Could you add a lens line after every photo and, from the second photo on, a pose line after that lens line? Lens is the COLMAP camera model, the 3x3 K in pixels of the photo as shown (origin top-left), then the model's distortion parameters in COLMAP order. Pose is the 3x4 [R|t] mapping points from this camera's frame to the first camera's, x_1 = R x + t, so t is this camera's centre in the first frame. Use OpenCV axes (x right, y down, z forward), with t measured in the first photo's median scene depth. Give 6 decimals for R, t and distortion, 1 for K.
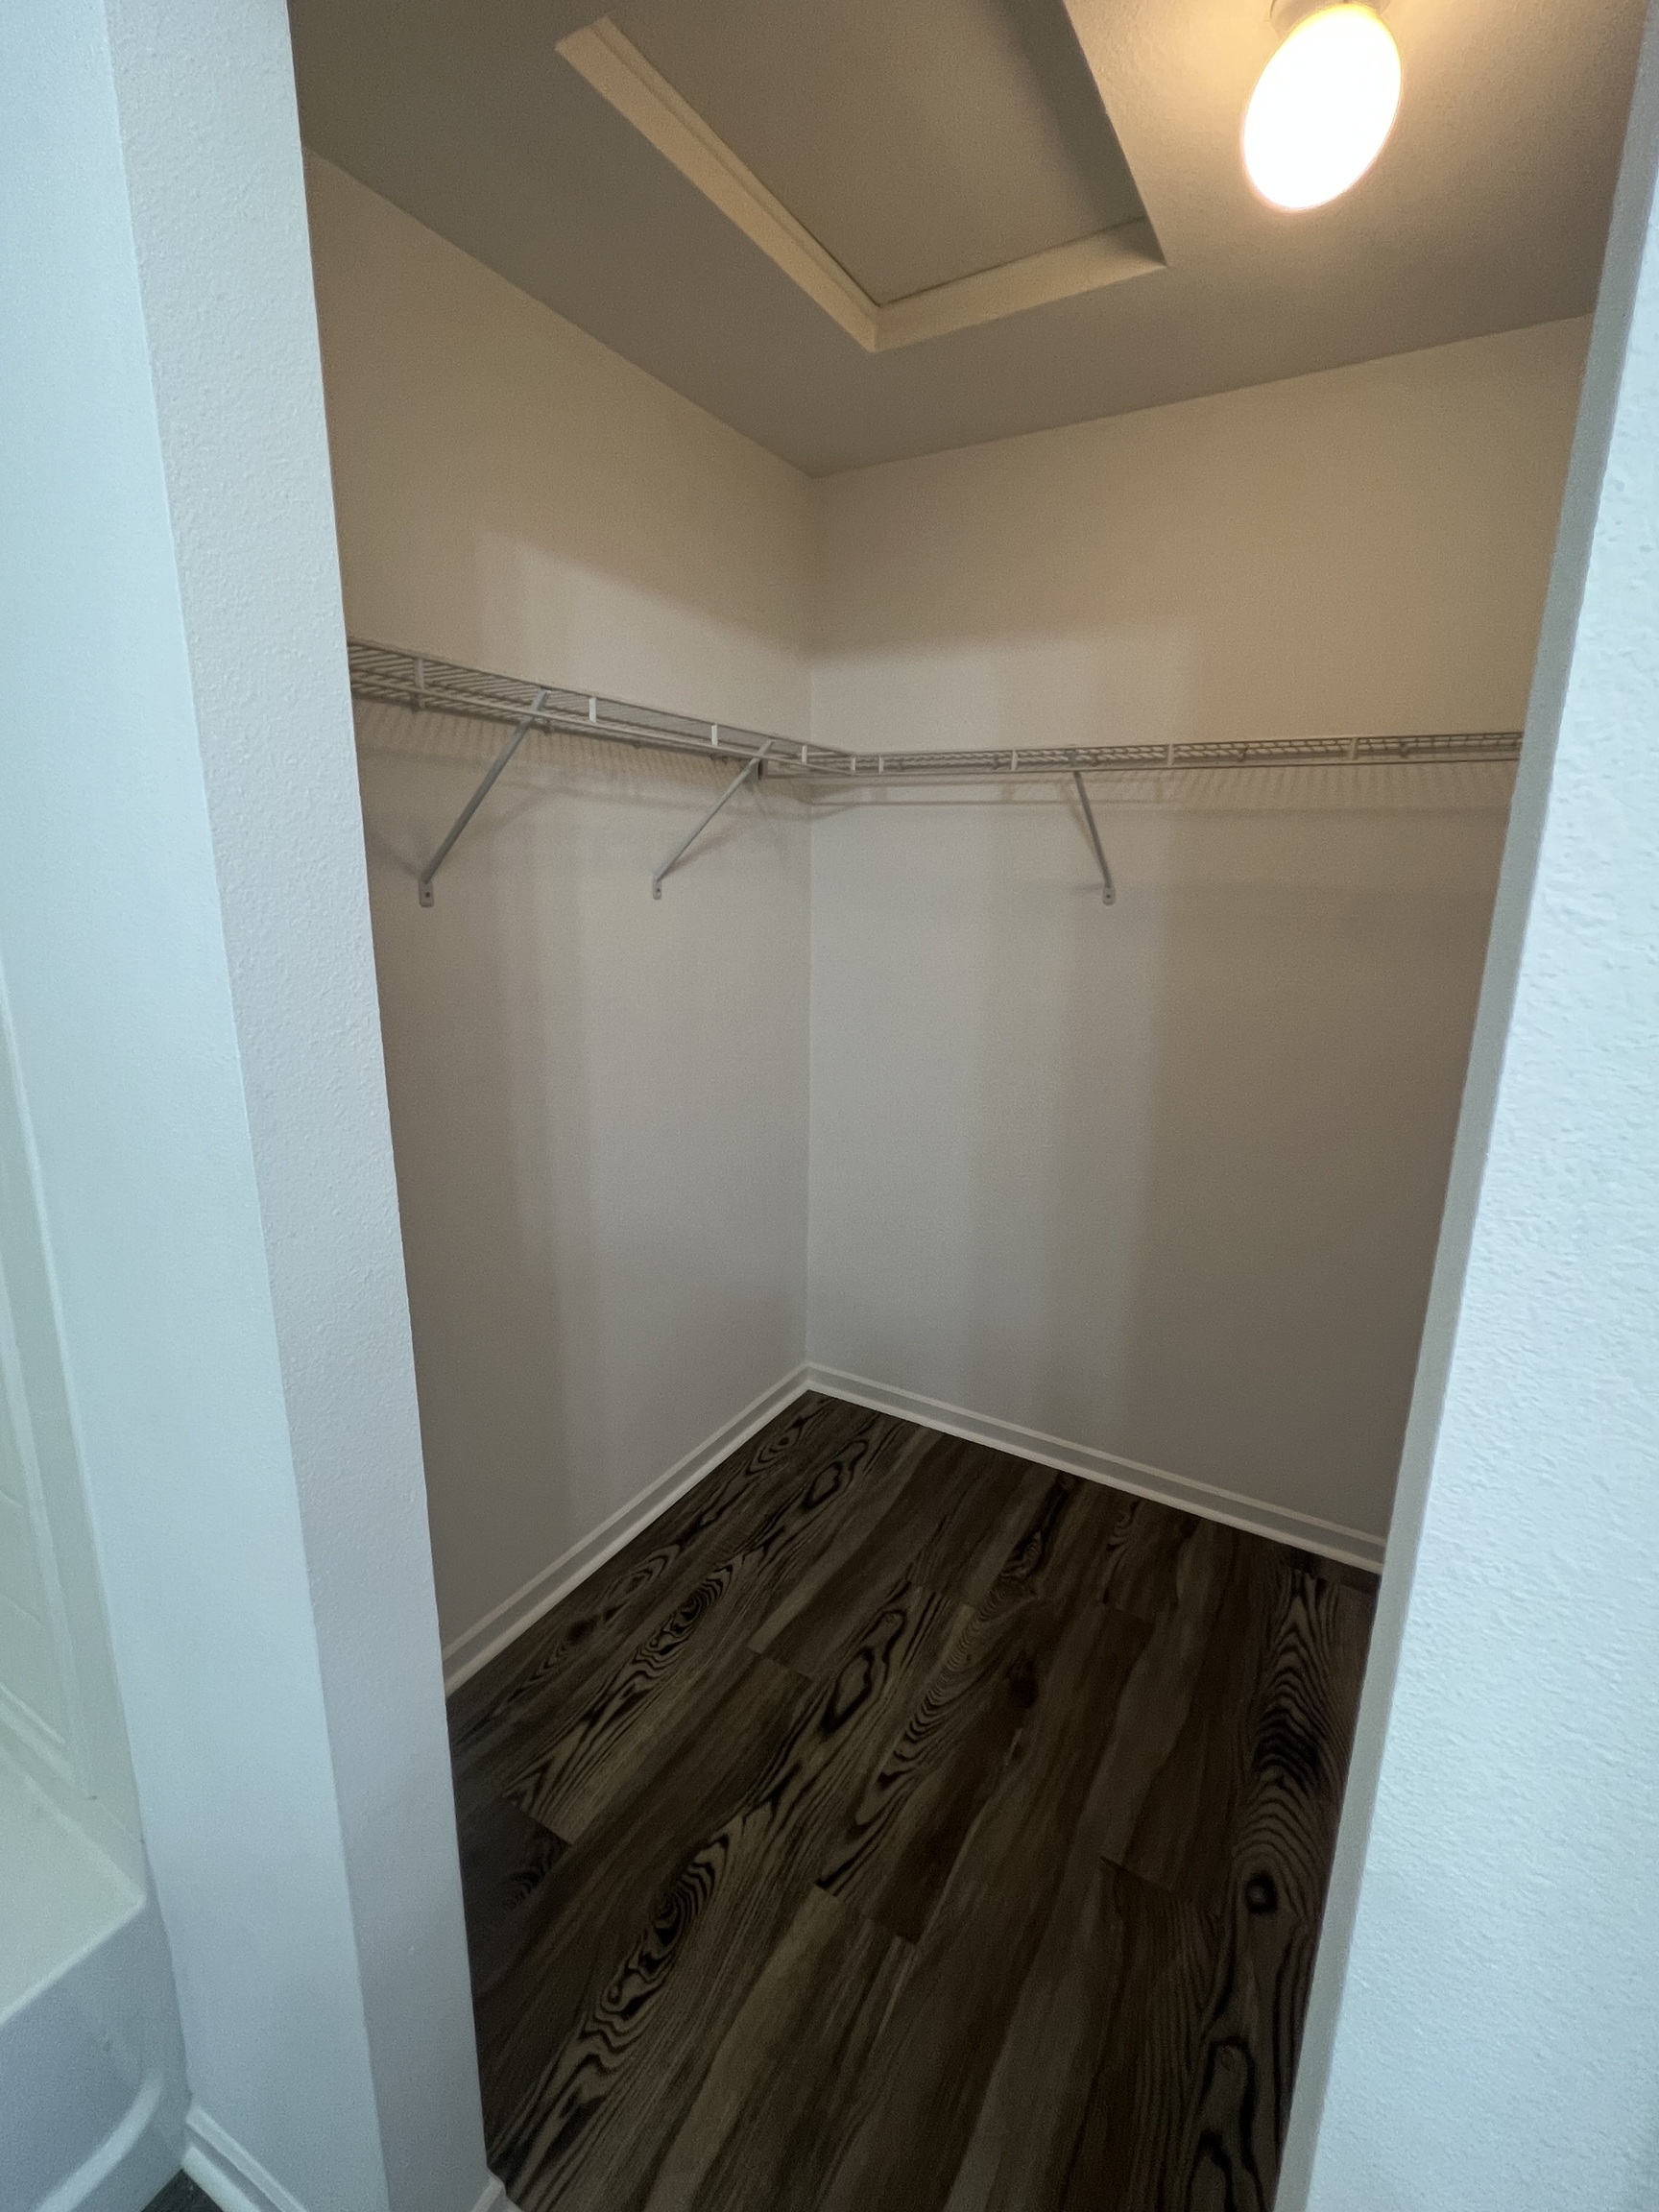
lens RADIAL K [[984.6, 0, 724.5], [0, 984.6, 1117.9], [0, 0, 1]] dist [-0.003002, 0.002331]
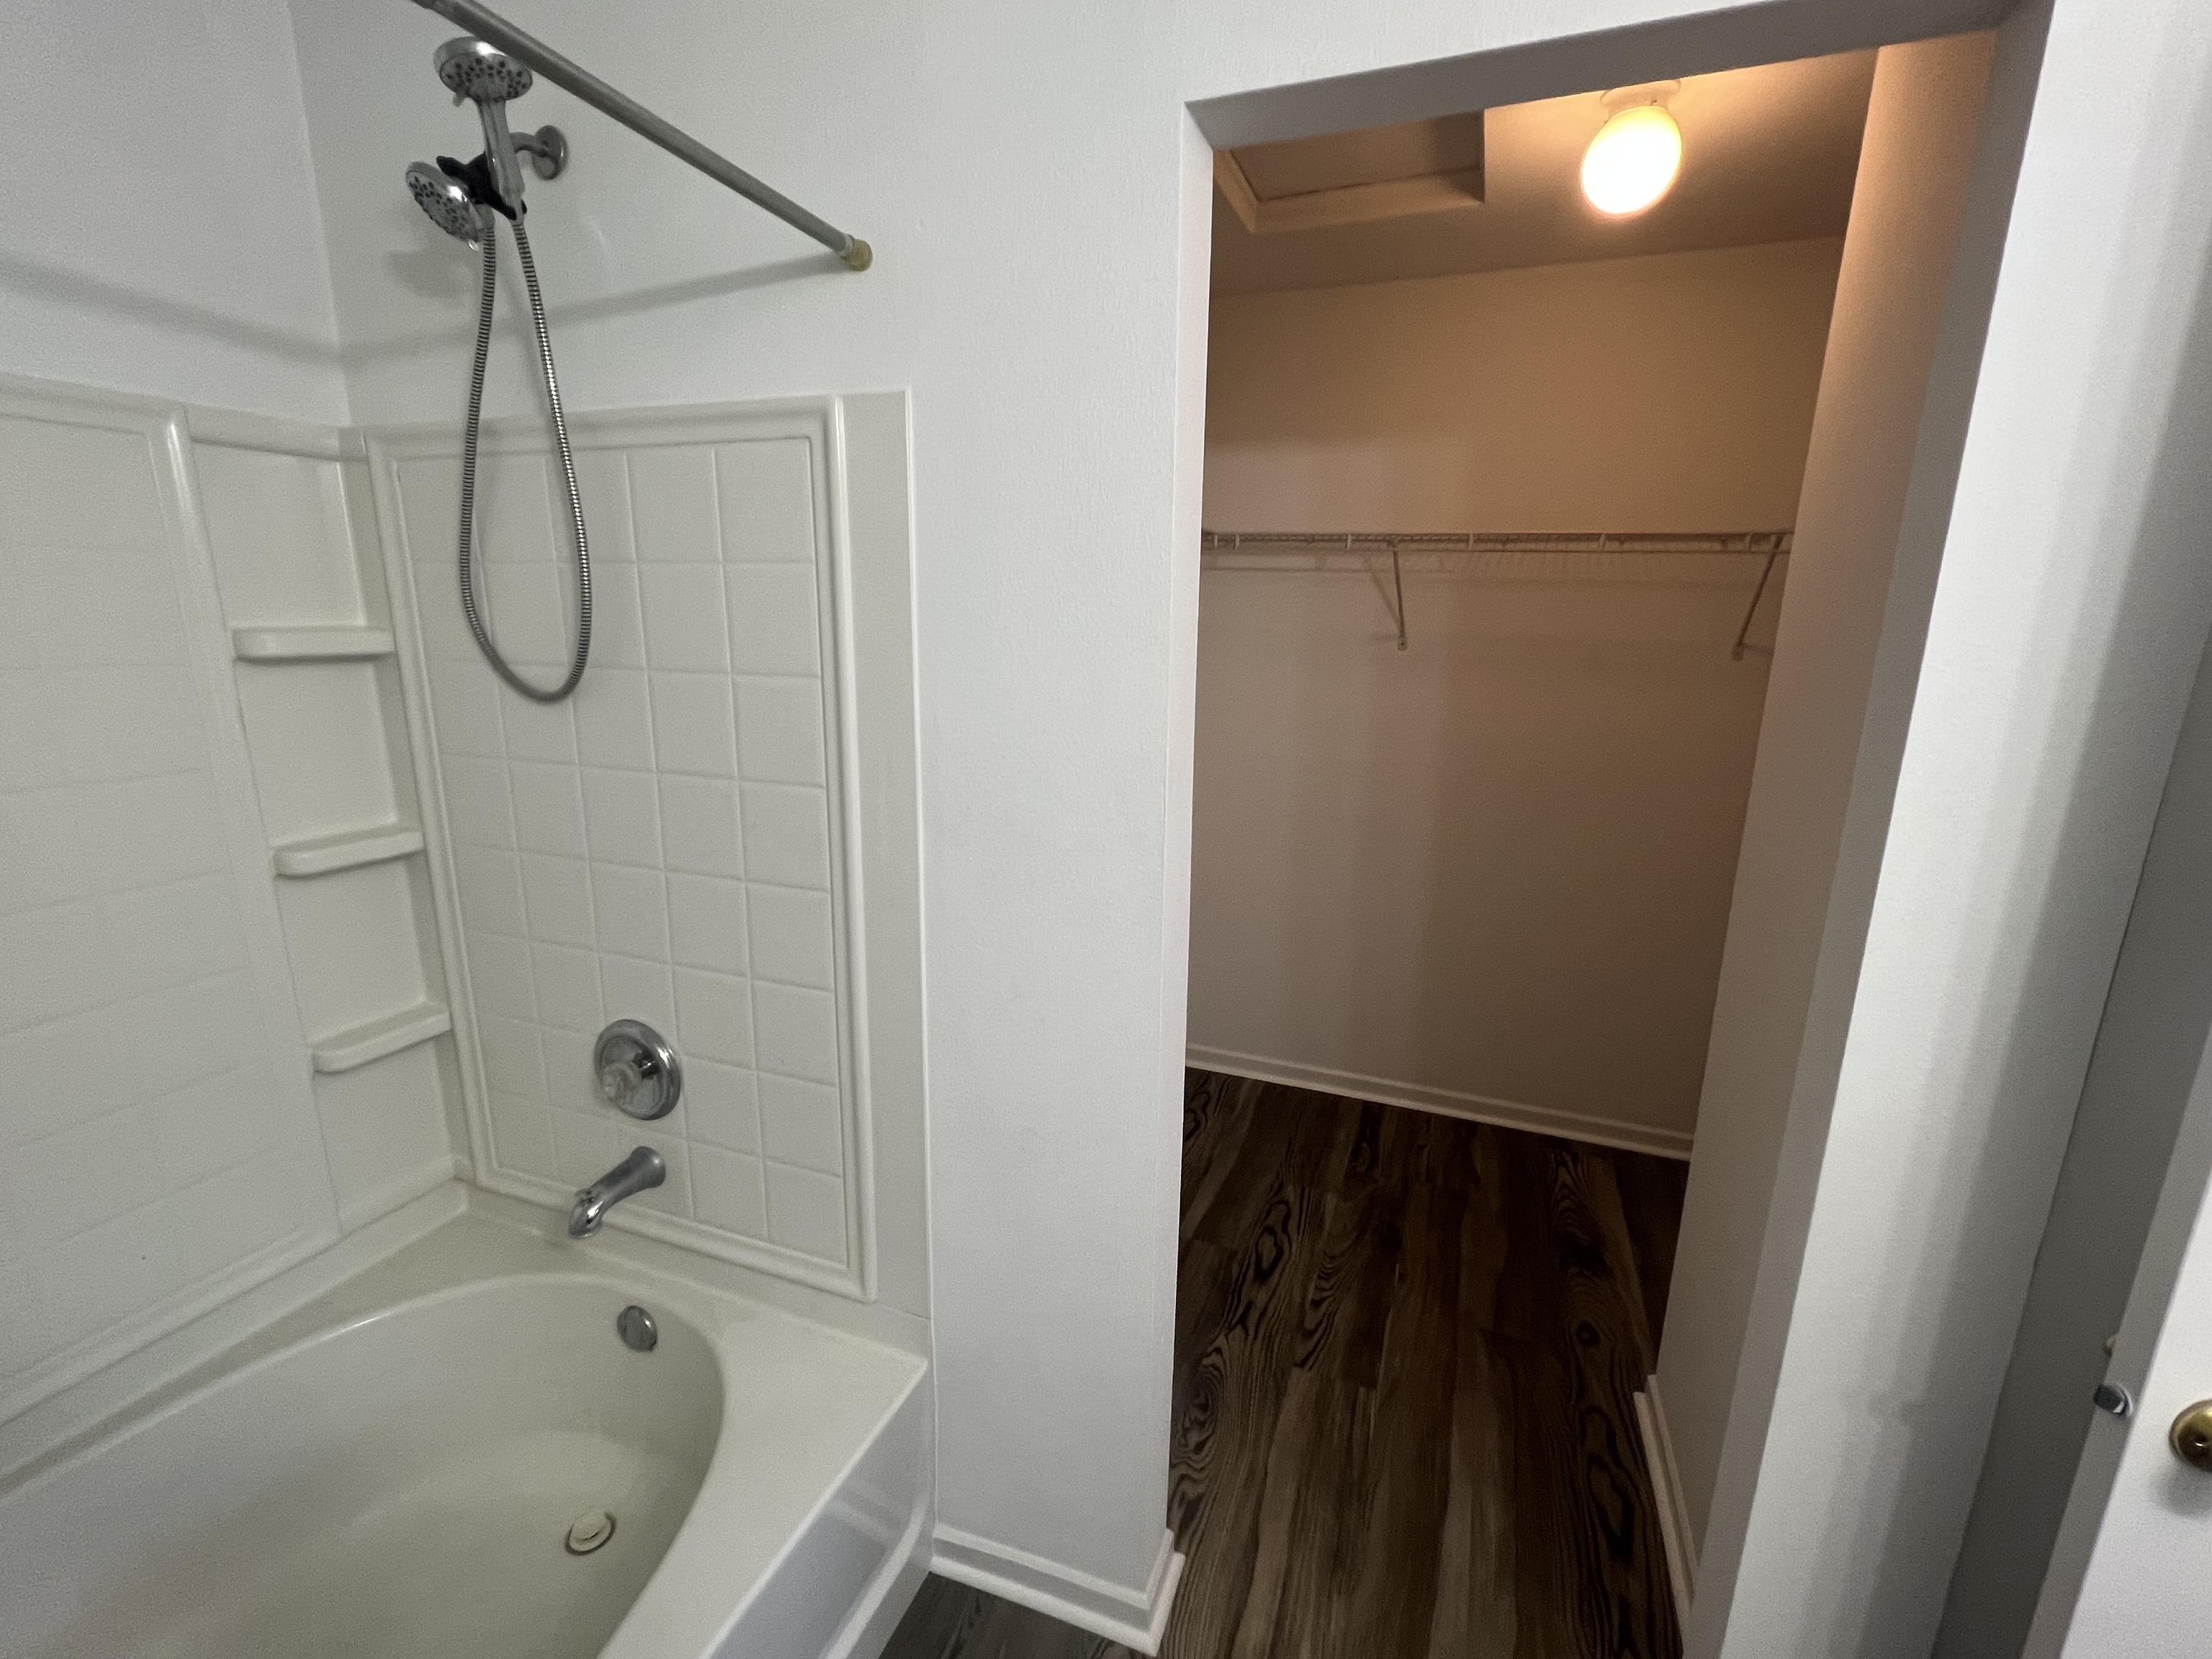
lens RADIAL K [[984.6, 0, 1026.2], [0, 984.6, 859.1], [0, 0, 1]] dist [-0.003002, 0.002331]
pose [[0.987519, -0.037040, 0.153082, -0.378409], [0.037045, 0.999310, 0.002822, 0.043816], [-0.153081, 0.002884, 0.988209, -0.249187]]
